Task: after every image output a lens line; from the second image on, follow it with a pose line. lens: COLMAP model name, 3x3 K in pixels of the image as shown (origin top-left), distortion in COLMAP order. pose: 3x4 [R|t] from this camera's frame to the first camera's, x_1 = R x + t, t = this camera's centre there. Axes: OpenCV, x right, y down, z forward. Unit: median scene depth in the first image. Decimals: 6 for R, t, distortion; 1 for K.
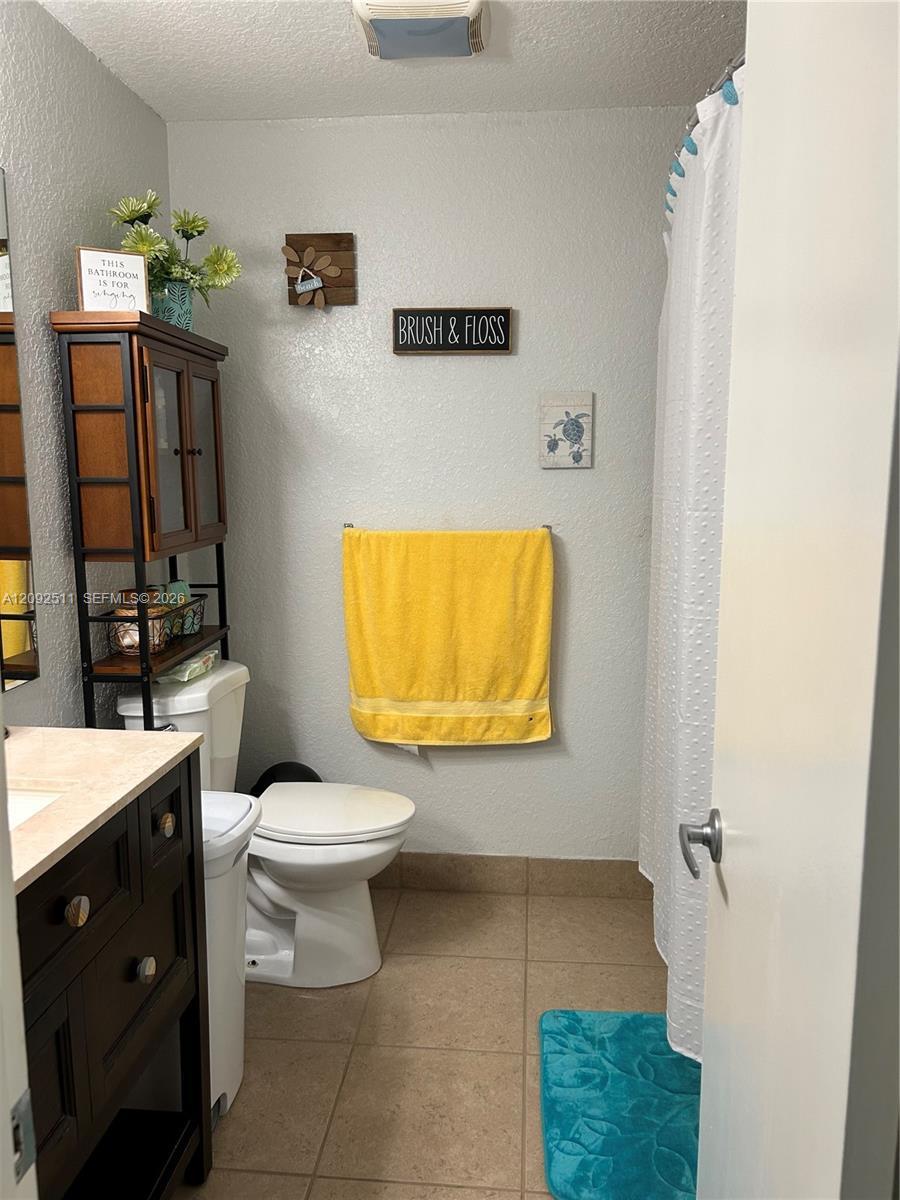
lens RADIAL K [[908.2, 0, 440.4], [0, 908.2, 606.0], [0, 0, 1]] dist [0.055701, -0.061494]
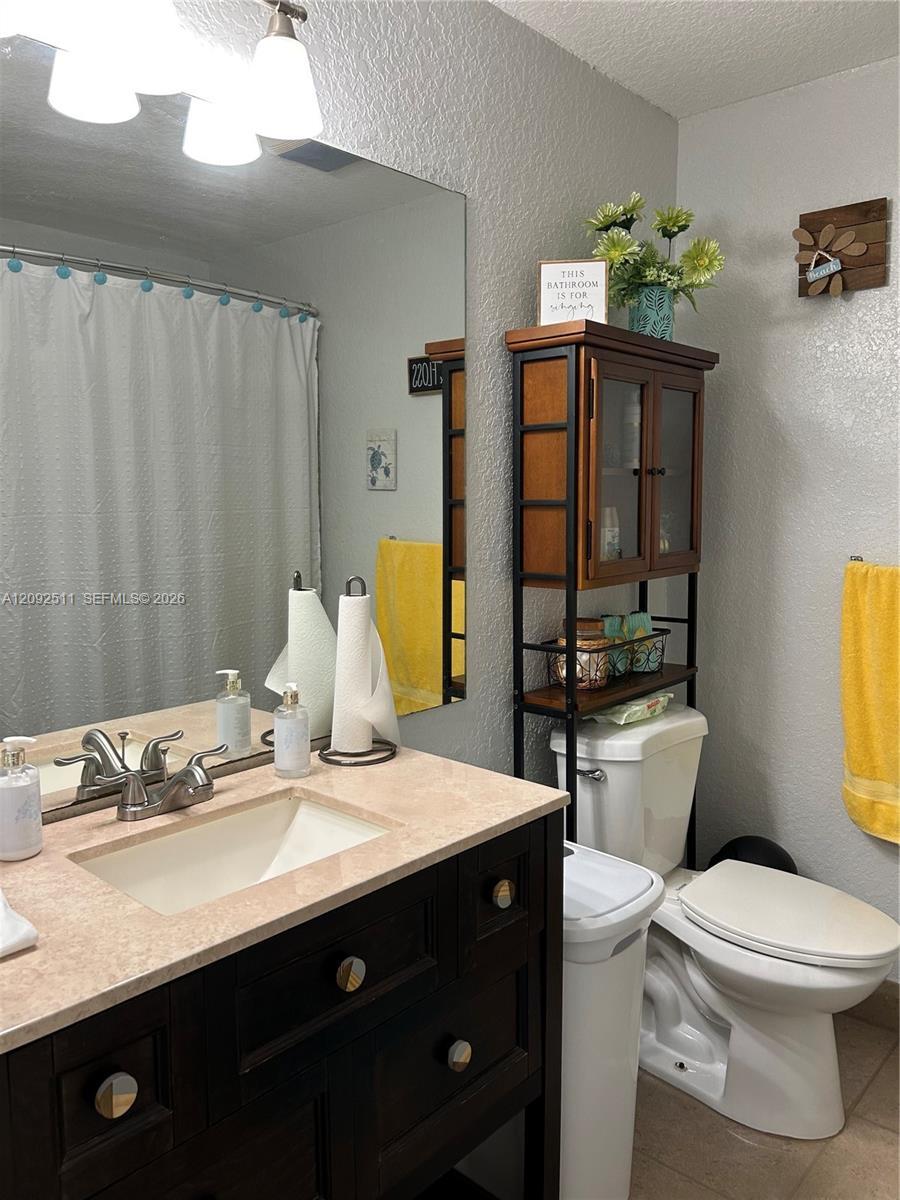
lens RADIAL K [[908.2, 0, 441.0], [0, 908.2, 593.1], [0, 0, 1]] dist [0.055701, -0.061494]
pose [[0.806635, 0.062827, -0.587701, 0.093509], [-0.087317, 0.996091, -0.013359, -0.018417], [0.584564, 0.062092, 0.808968, 0.153817]]
